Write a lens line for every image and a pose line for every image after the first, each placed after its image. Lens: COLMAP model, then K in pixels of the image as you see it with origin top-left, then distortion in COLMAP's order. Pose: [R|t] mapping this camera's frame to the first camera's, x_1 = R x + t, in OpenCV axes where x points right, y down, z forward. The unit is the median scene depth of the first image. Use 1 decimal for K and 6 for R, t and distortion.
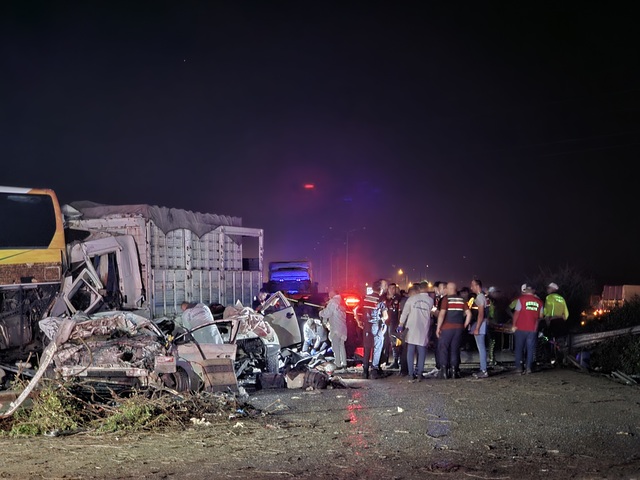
lens RADIAL K [[1302.5, 0, 321.7], [0, 1302.5, 243.8], [0, 0, 1]] dist [0.056571, 0.000000]
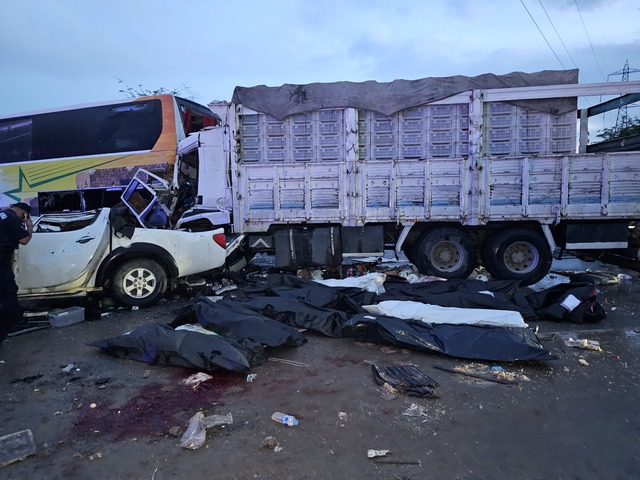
lens RADIAL K [[433.6, 0, 320.9], [0, 433.6, 237.9], [0, 0, 1]] dist [0.044561, -0.037385]
pose [[0.193199, 0.099188, -0.976133, 0.176412], [0.044869, 0.992943, 0.109776, 0.041663], [0.980133, -0.065007, 0.187385, 1.086102]]
